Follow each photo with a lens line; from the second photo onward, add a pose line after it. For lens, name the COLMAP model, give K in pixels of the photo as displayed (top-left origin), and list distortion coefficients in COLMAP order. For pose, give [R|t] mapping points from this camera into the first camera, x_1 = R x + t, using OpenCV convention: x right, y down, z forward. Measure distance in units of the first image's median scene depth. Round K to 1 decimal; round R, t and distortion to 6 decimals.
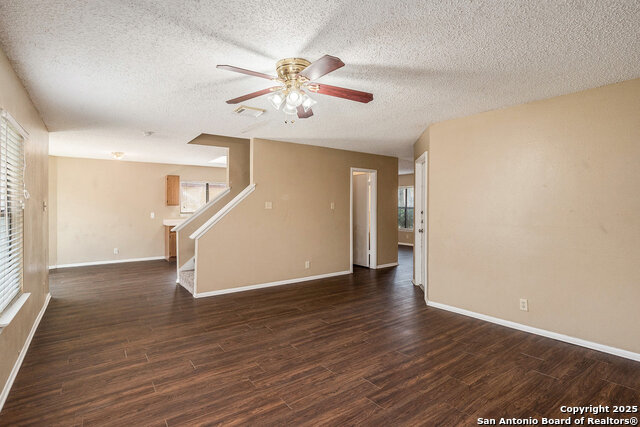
lens RADIAL K [[315.1, 0, 321.0], [0, 315.1, 211.0], [0, 0, 1]] dist [-0.041198, 0.000111]
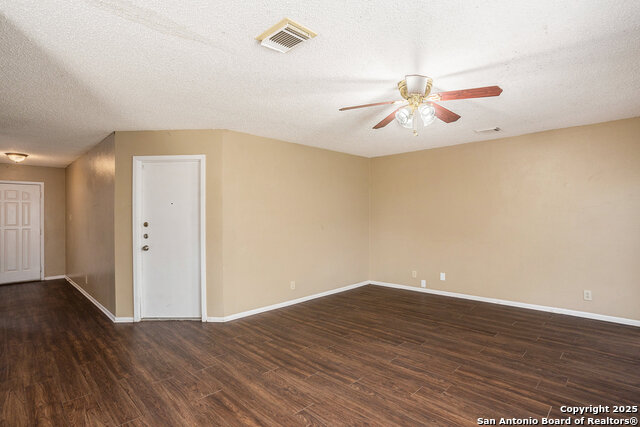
lens RADIAL K [[315.1, 0, 317.7], [0, 315.1, 213.2], [0, 0, 1]] dist [-0.041198, 0.000111]
pose [[-0.147451, 0.023073, 0.988800, -0.966849], [0.010859, 0.999705, -0.021708, -0.005337], [-0.989010, 0.007537, -0.147659, 1.290791]]
